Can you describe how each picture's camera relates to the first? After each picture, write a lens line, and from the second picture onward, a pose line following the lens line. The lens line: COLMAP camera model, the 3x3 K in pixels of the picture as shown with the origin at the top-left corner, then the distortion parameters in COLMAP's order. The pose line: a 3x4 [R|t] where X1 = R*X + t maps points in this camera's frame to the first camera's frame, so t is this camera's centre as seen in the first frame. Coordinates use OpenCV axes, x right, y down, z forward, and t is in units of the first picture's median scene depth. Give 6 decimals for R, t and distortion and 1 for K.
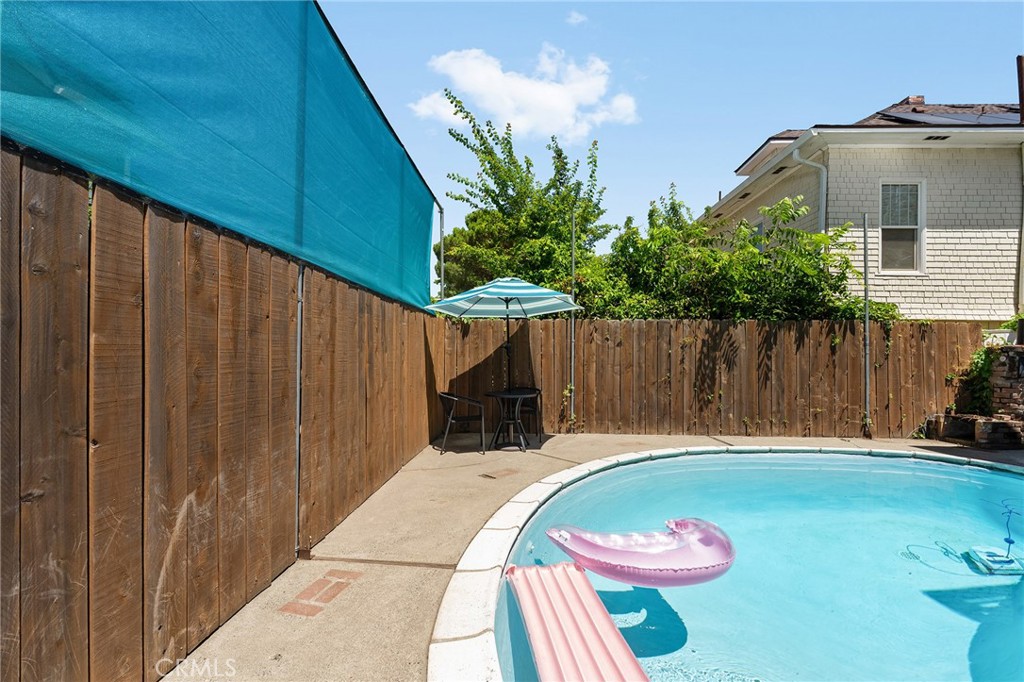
lens RADIAL K [[451.7, 0, 507.2], [0, 451.7, 354.9], [0, 0, 1]] dist [-0.007267, 0.000394]
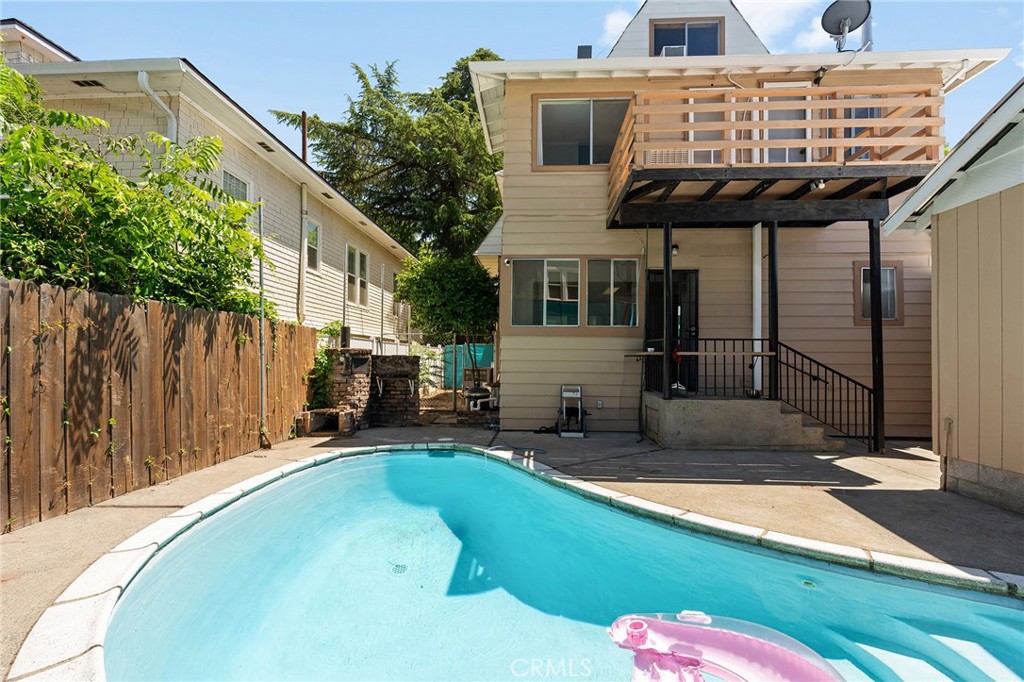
lens RADIAL K [[451.7, 0, 502.2], [0, 451.7, 351.2], [0, 0, 1]] dist [-0.007267, 0.000394]
pose [[-0.003368, 0.009042, 0.999953, -0.094423], [-0.003482, 0.999953, -0.009054, -0.002626], [-0.999988, -0.003513, -0.003336, 0.507948]]
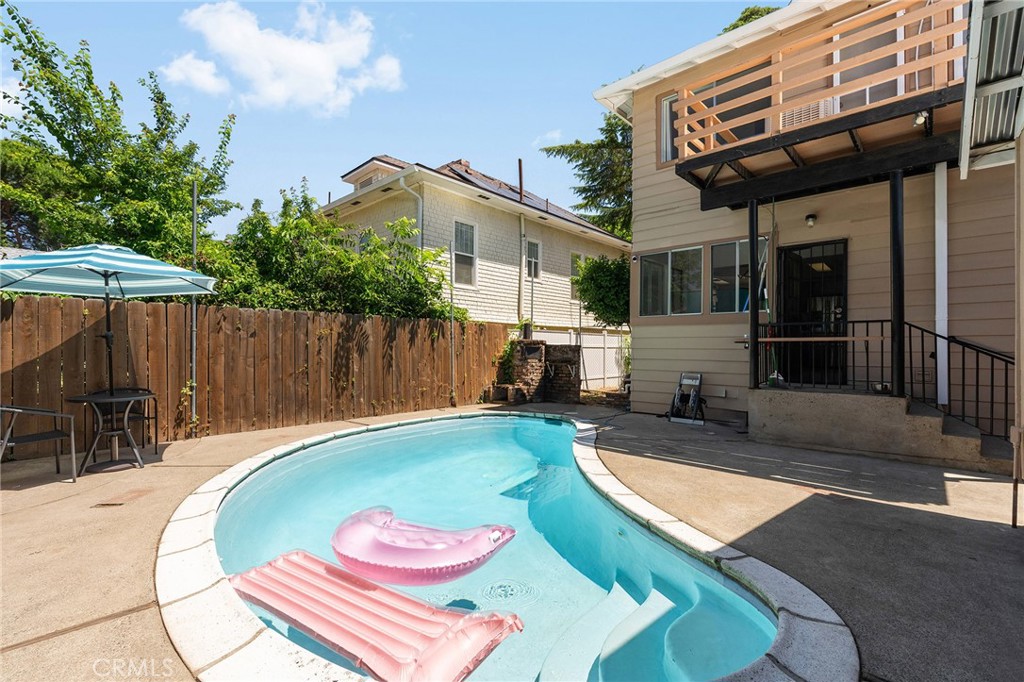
lens RADIAL K [[451.7, 0, 510.6], [0, 451.7, 345.4], [0, 0, 1]] dist [-0.007267, 0.000394]
pose [[0.639569, -0.000901, 0.768733, -0.131882], [0.003816, 0.999991, -0.002003, 0.002320], [-0.768724, 0.004214, 0.639566, -0.007146]]
